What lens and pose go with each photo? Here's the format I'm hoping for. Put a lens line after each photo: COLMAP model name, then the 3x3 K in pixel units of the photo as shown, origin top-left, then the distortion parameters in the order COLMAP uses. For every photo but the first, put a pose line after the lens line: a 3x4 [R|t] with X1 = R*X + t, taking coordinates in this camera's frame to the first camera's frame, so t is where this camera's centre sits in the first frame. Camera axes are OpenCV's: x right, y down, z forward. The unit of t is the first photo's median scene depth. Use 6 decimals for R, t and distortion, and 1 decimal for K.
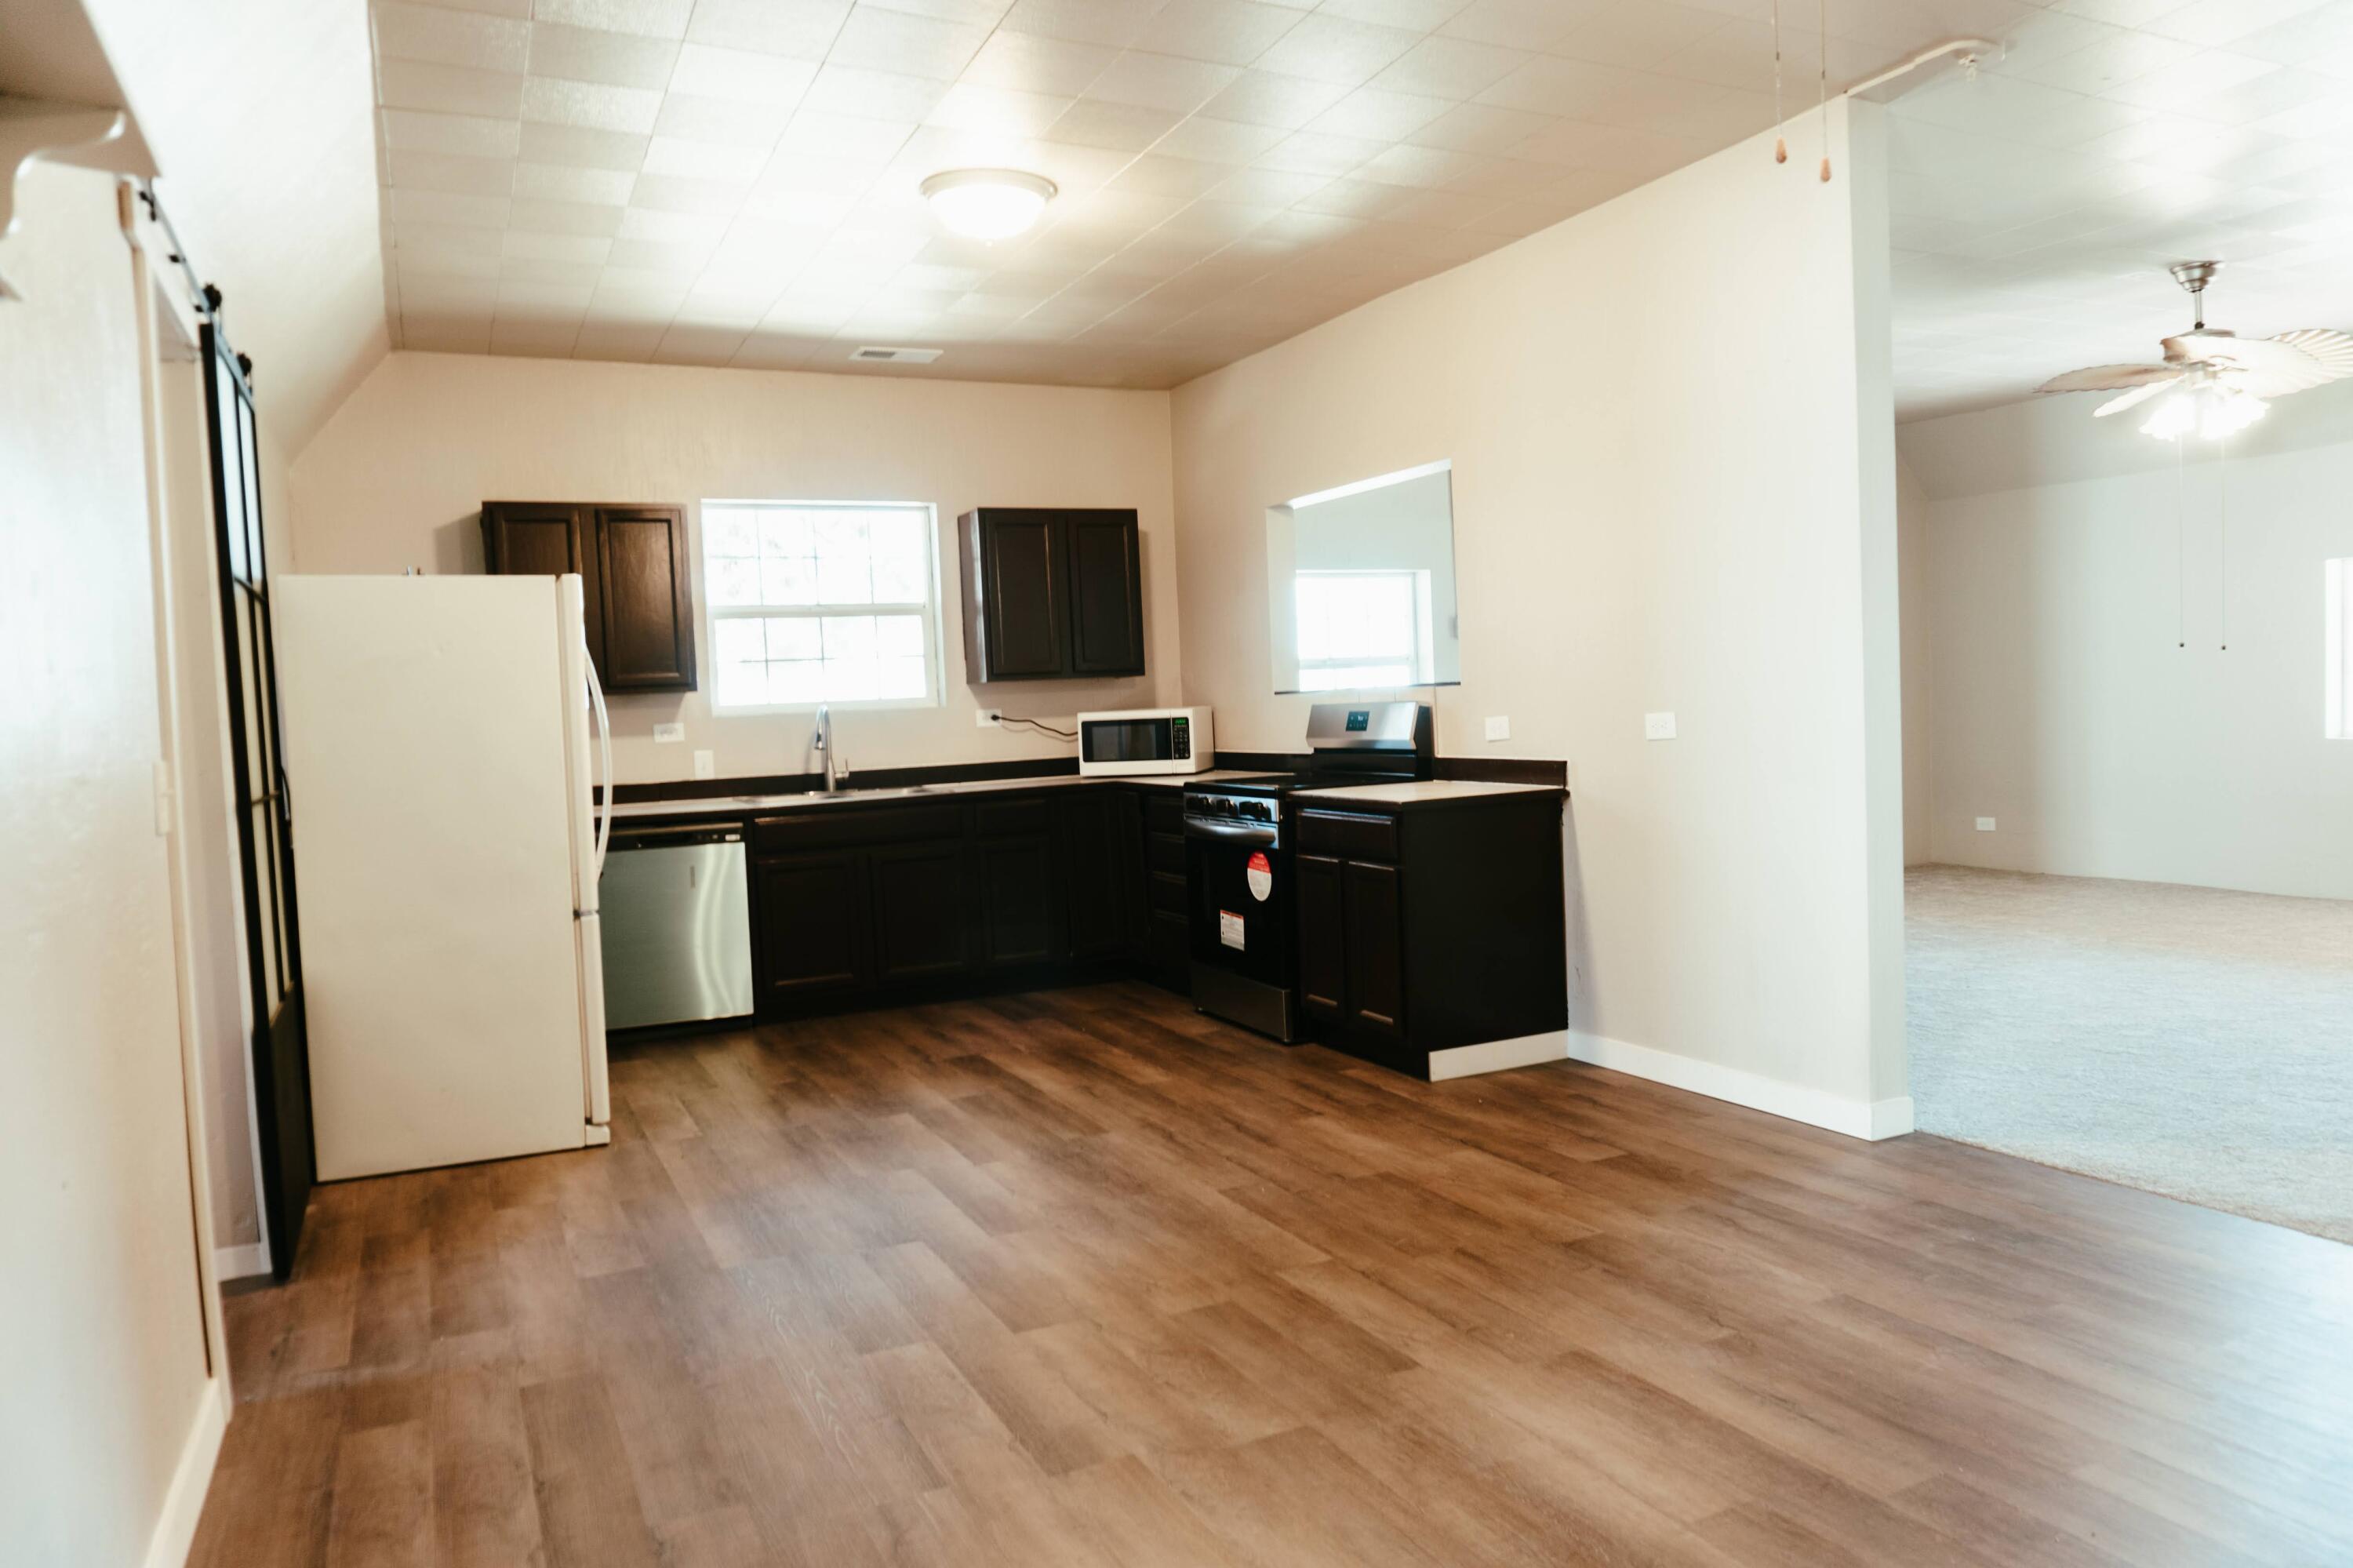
lens RADIAL K [[1603.8, 0, 1177.7], [0, 1603.8, 784.7], [0, 0, 1]] dist [0.002335, 0.000996]
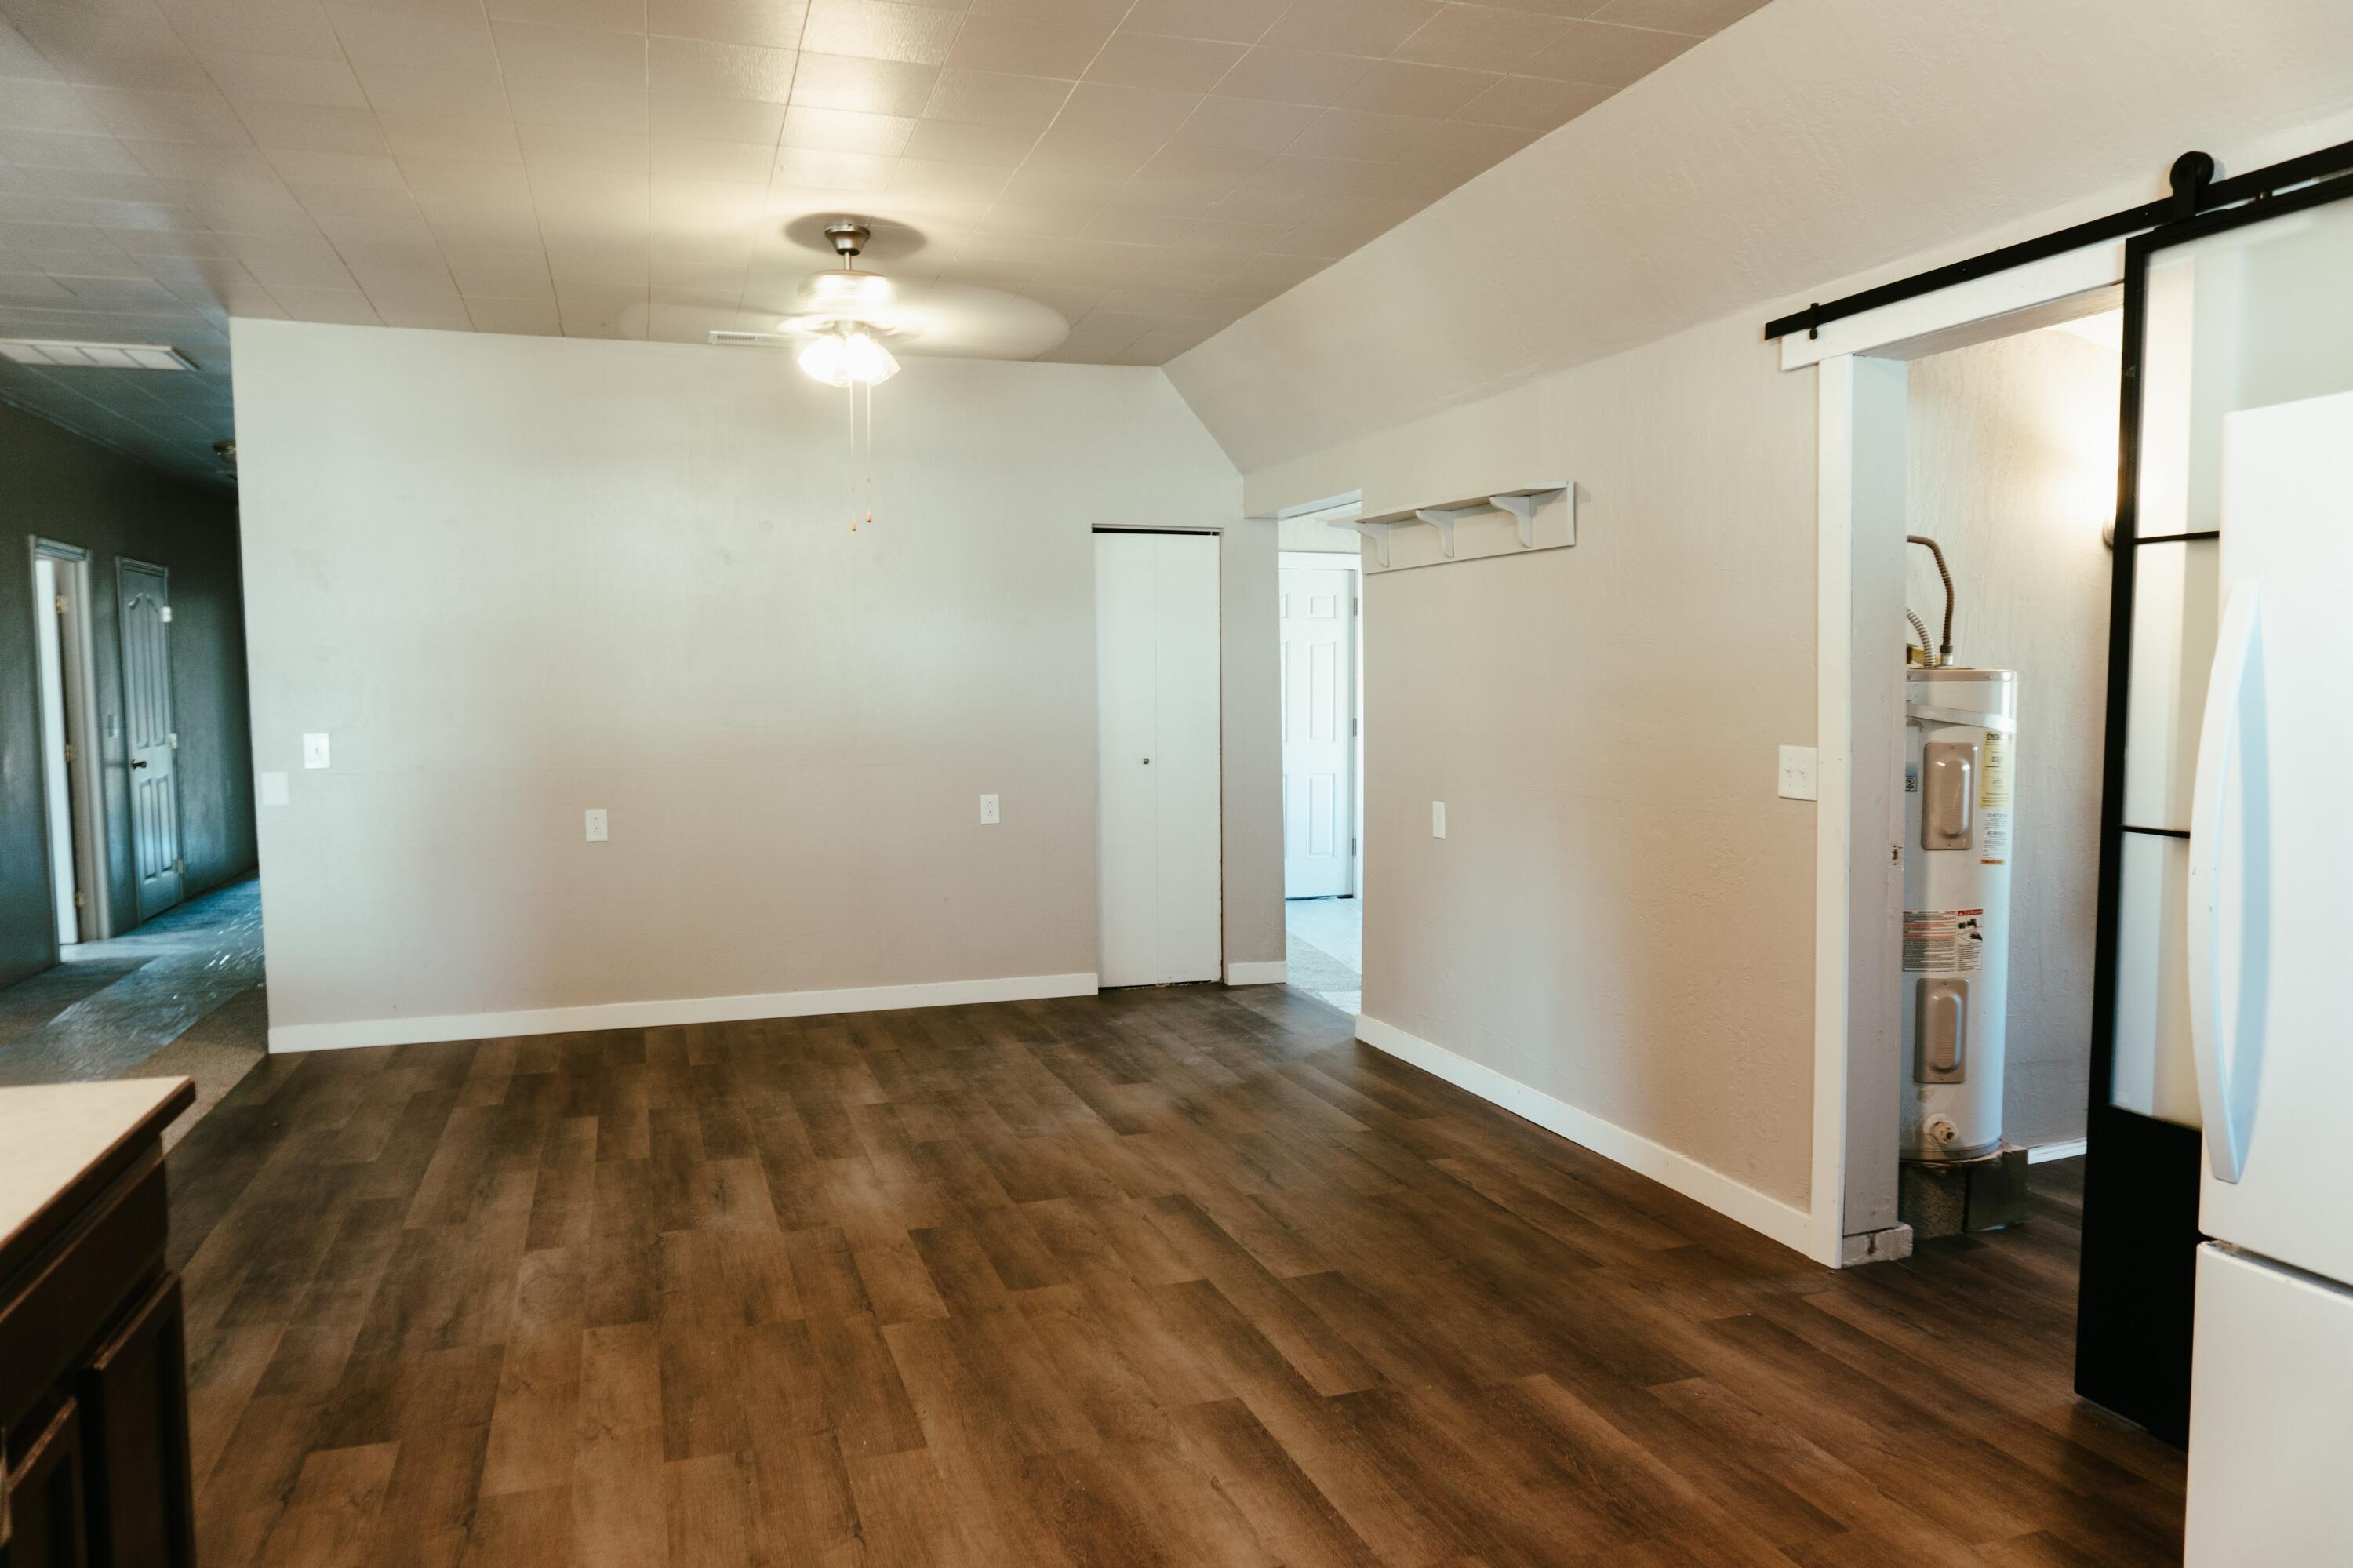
lens RADIAL K [[1603.8, 0, 1176.6], [0, 1603.8, 788.9], [0, 0, 1]] dist [0.002335, 0.000996]
pose [[-0.992664, 0.039123, 0.114401, -0.219361], [0.052201, 0.992149, 0.113650, -0.137311], [-0.109056, 0.118788, -0.986912, 2.040239]]
